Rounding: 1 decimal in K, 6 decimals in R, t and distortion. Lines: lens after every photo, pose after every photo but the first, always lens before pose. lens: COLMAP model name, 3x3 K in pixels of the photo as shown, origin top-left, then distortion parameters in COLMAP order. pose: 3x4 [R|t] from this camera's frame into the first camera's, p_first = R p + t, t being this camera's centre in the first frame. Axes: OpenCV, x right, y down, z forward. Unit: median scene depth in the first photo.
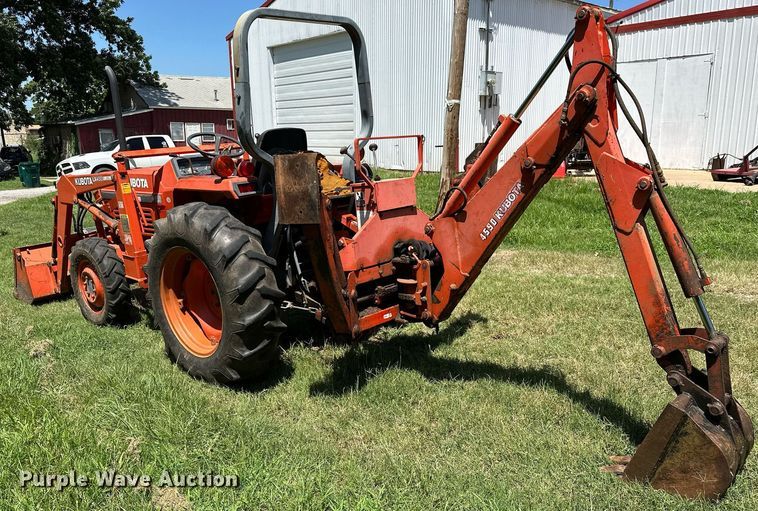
lens RADIAL K [[566.6, 0, 380.3], [0, 566.6, 265.5], [0, 0, 1]] dist [0.117275, -0.177445]
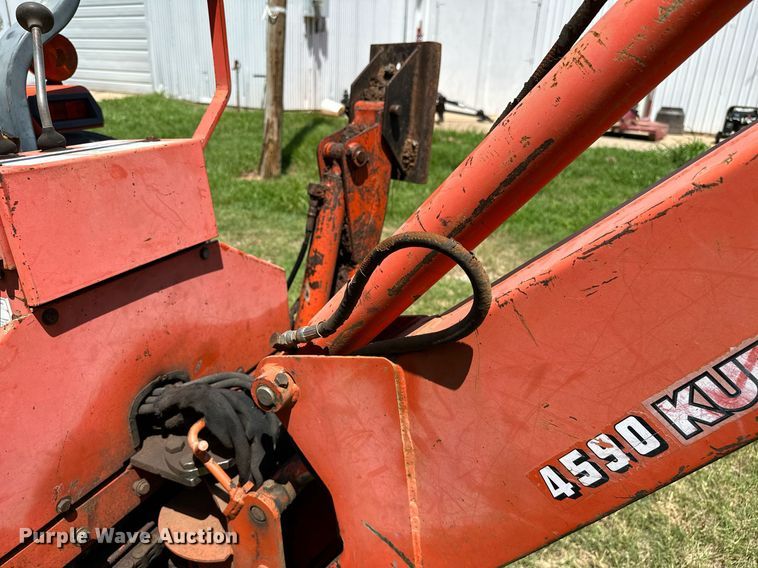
lens RADIAL K [[527.7, 0, 379.0], [0, 527.7, 284.0], [0, 0, 1]] dist [0.060439, -0.075120]
pose [[0.949885, -0.061595, 0.306471, 0.060285], [0.013405, 0.987520, 0.156925, -0.130275], [-0.312312, -0.144952, 0.938856, 0.746672]]
